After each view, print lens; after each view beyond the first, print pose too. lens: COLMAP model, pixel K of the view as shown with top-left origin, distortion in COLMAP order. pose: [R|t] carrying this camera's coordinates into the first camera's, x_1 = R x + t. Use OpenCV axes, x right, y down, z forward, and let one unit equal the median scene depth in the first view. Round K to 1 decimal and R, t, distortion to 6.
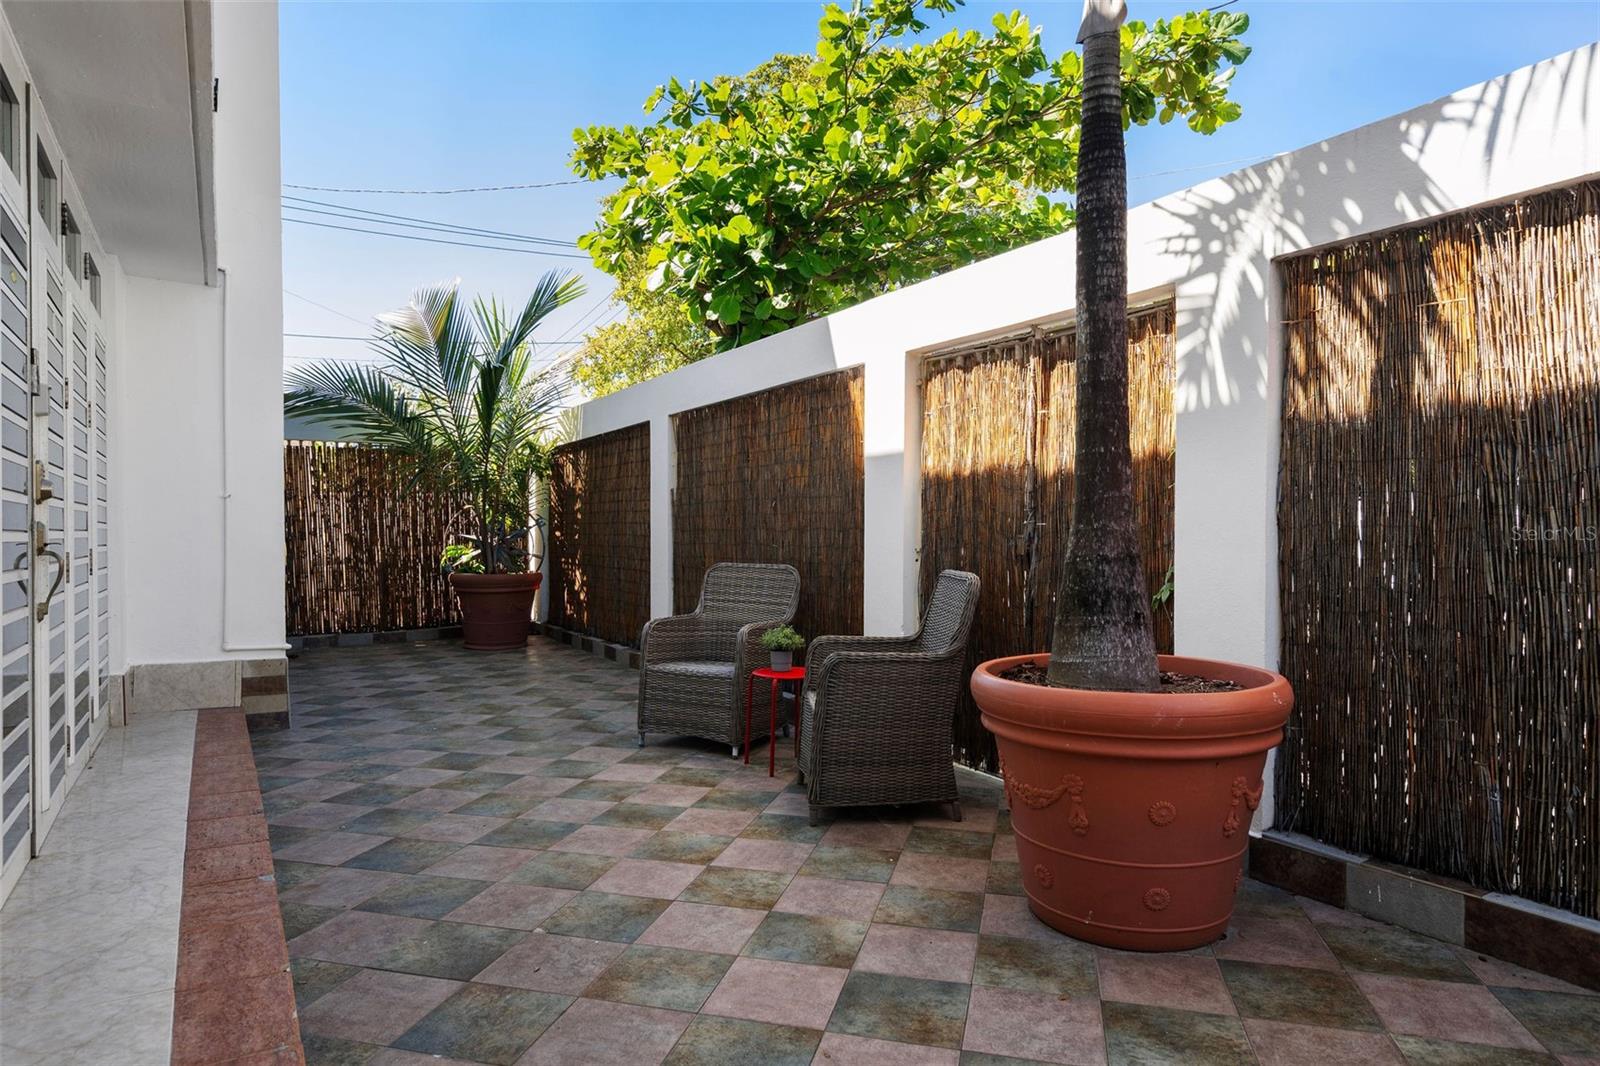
lens RADIAL K [[966.3, 0, 798.4], [0, 966.3, 530.0], [0, 0, 1]] dist [-0.003274, -0.000620]
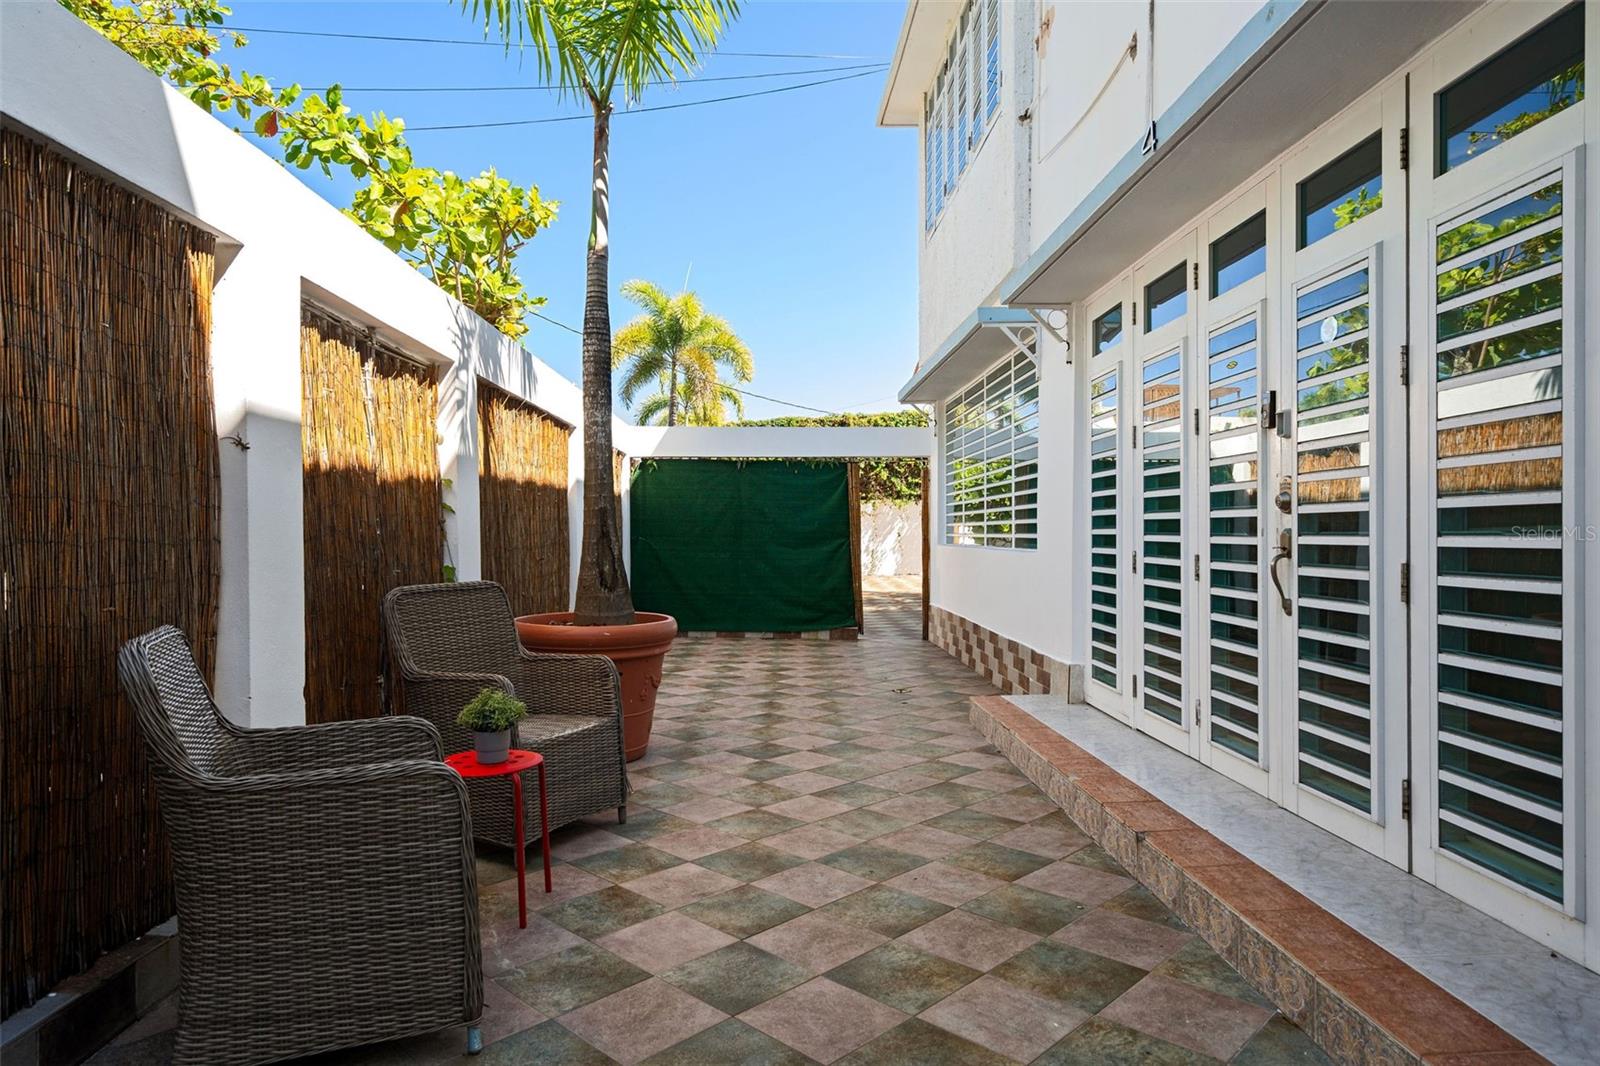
lens RADIAL K [[966.3, 0, 799.3], [0, 966.3, 534.2], [0, 0, 1]] dist [-0.003274, -0.000620]
pose [[-0.871053, 0.005905, 0.491153, -0.689303], [0.005824, 0.999982, -0.001694, -0.003552], [-0.491154, 0.001385, -0.871072, 1.879991]]
